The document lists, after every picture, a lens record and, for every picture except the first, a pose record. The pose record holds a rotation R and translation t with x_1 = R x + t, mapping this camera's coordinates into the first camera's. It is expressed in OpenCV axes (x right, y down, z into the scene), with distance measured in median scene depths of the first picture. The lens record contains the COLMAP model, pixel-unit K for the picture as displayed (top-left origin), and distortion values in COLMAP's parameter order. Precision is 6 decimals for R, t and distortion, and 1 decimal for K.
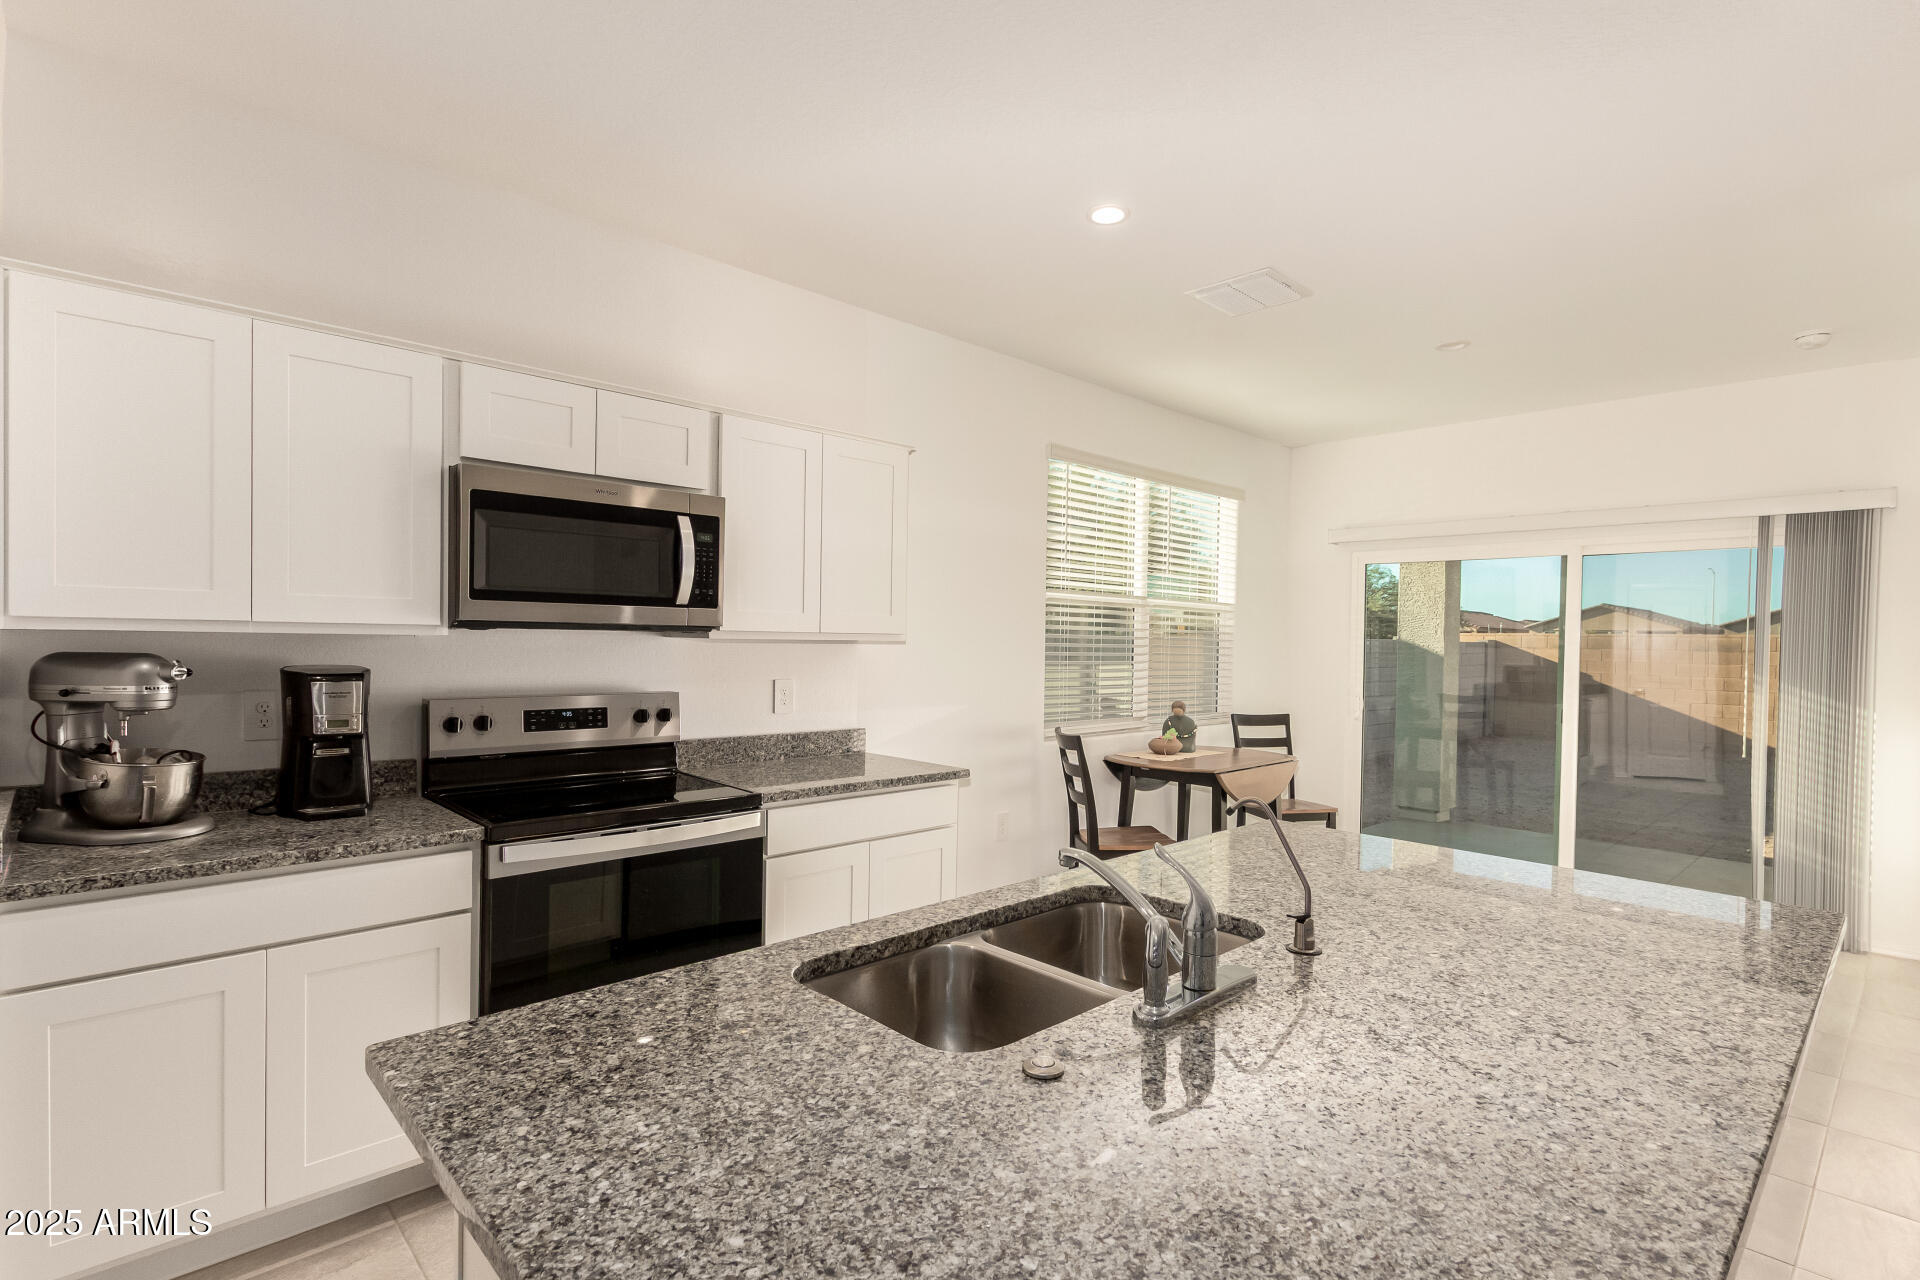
lens RADIAL K [[914.6, 0, 960.0], [0, 914.6, 640.0], [0, 0, 1]] dist [-0.000641, -0.000203]
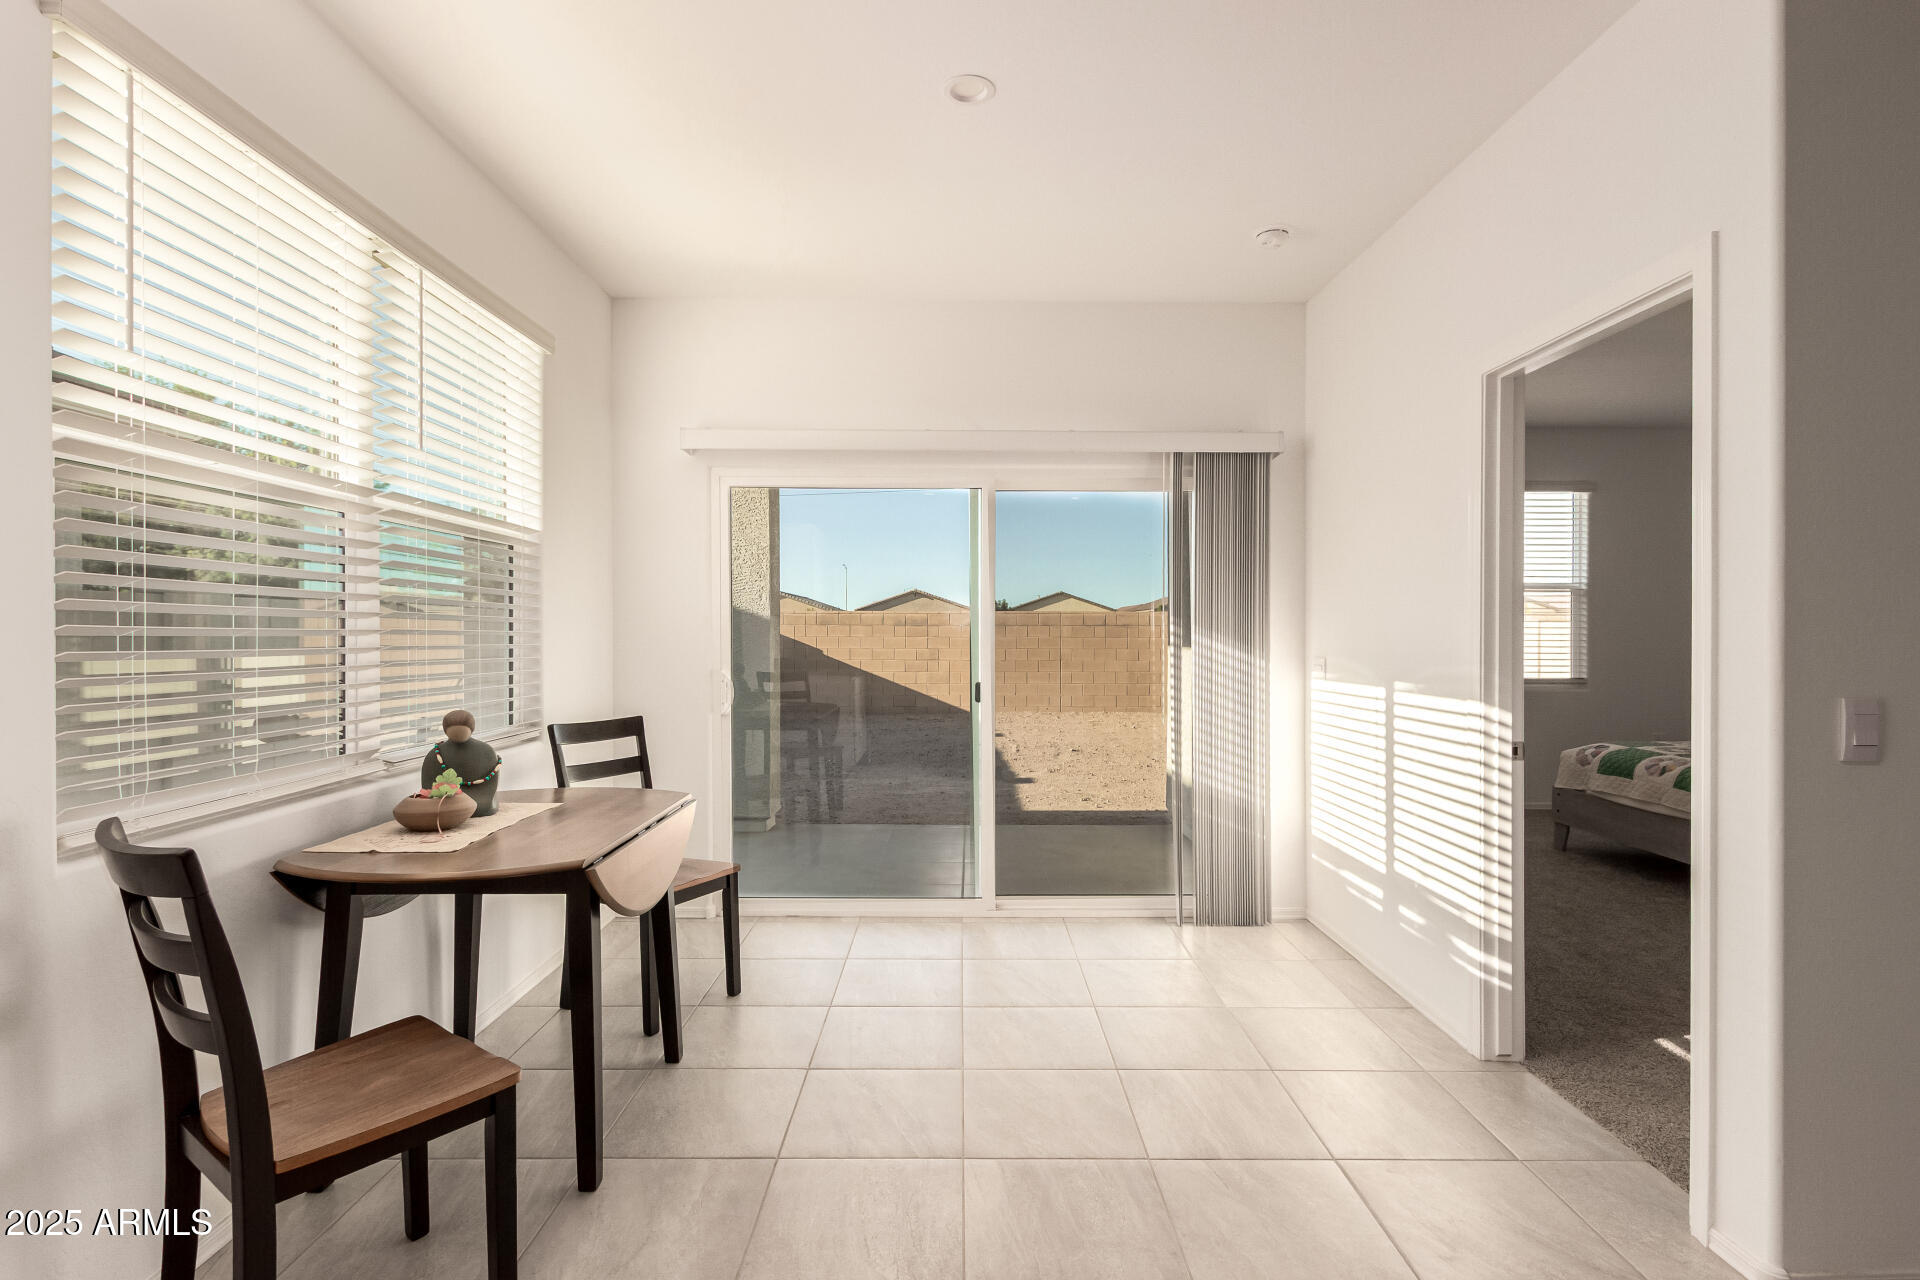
lens RADIAL K [[930.4, 0, 960.0], [0, 930.4, 640.0], [0, 0, 1]] dist [0.035829, -0.000400]
pose [[0.680247, -0.023861, 0.732594, 0.058186], [0.012740, 0.999704, 0.020731, 0.023220], [-0.732872, -0.004769, 0.680350, 0.485884]]
